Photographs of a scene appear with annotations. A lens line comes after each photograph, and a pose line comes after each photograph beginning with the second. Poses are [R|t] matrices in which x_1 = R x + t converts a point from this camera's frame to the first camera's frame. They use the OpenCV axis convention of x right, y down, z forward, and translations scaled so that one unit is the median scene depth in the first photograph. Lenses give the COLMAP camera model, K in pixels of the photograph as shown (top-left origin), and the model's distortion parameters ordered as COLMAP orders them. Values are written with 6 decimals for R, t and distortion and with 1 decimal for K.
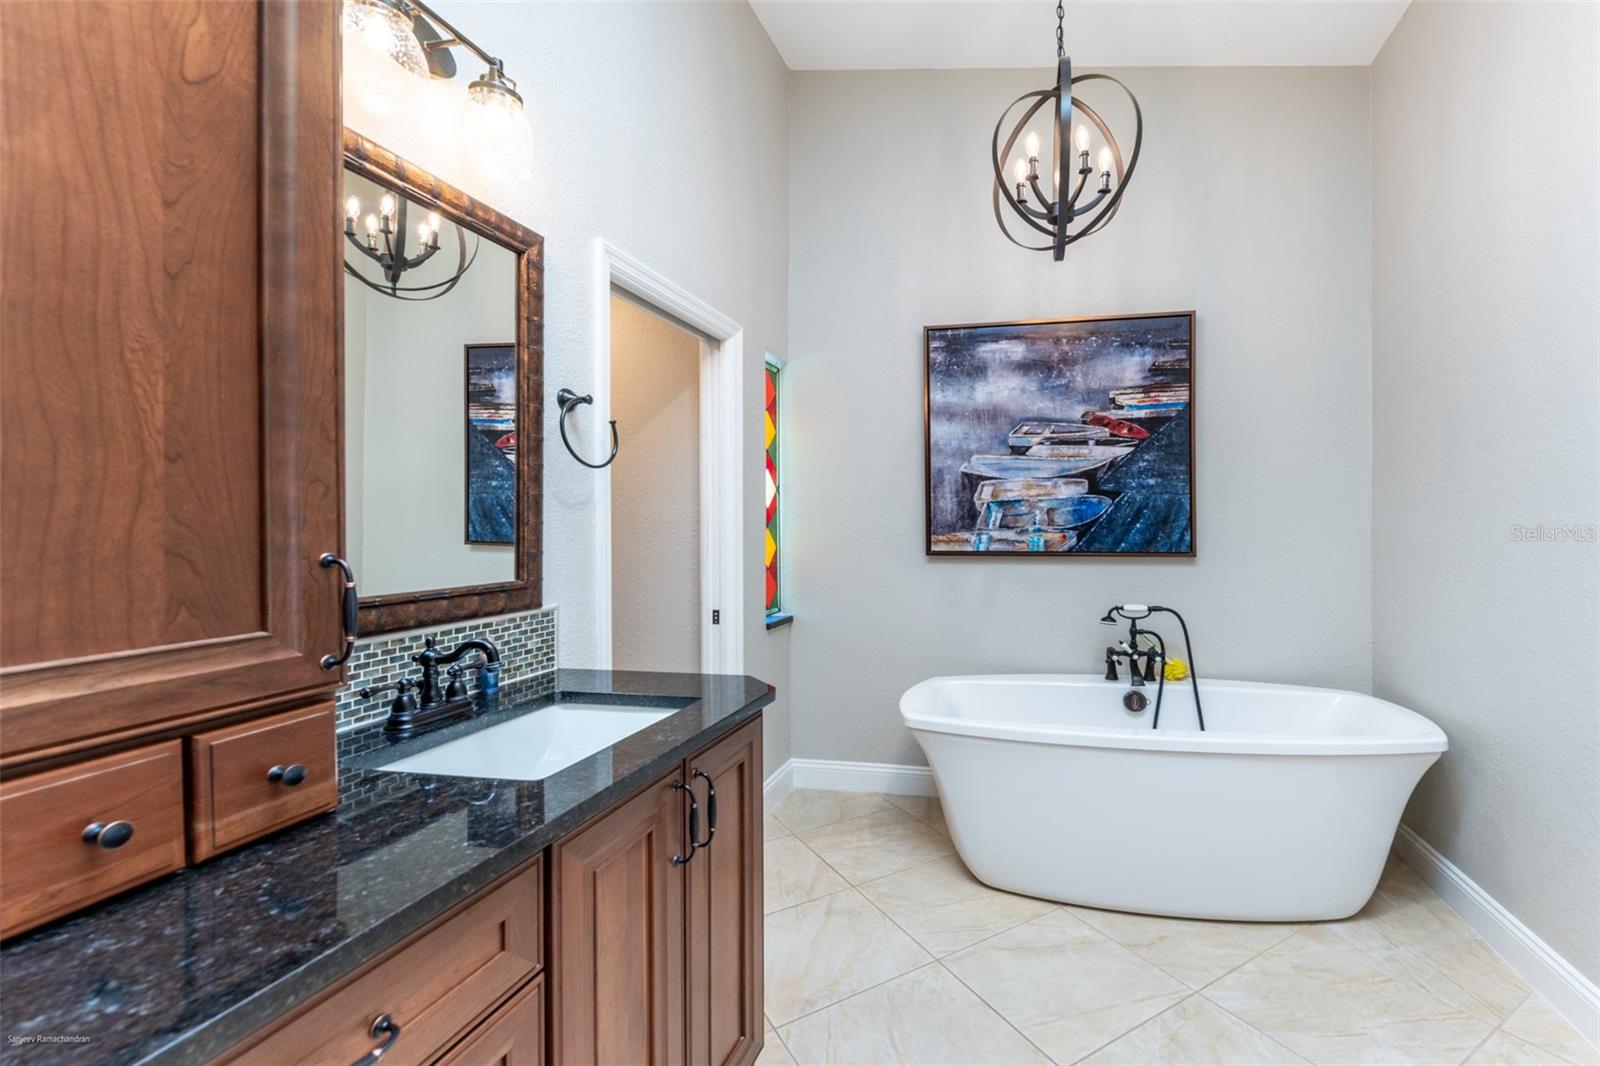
lens RADIAL K [[679.0, 0, 790.7], [0, 679.0, 520.3], [0, 0, 1]] dist [0.013375, -0.009250]
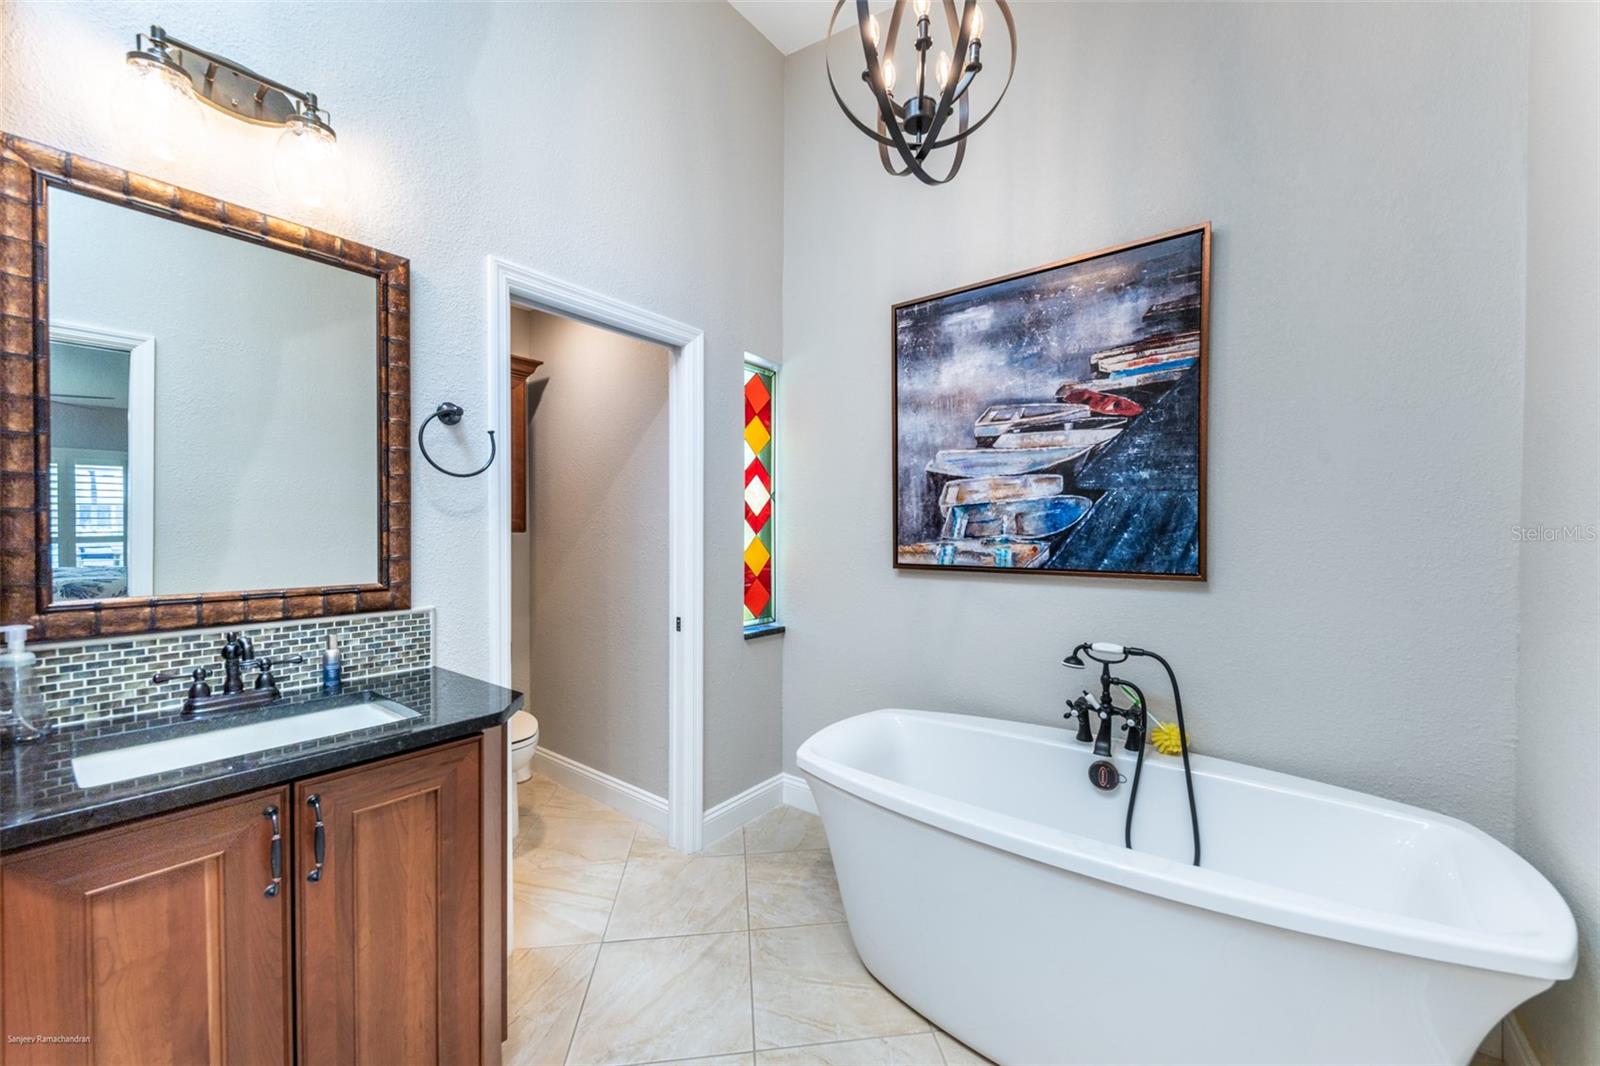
lens RADIAL K [[623.5, 0, 676.1], [0, 623.5, 539.3], [0, 0, 1]] dist [0.012534, 0.000159]
pose [[0.929108, 0.008047, -0.369722, 0.302602], [-0.001628, 0.999842, 0.017673, 0.000569], [0.369806, -0.015818, 0.928974, 0.190506]]
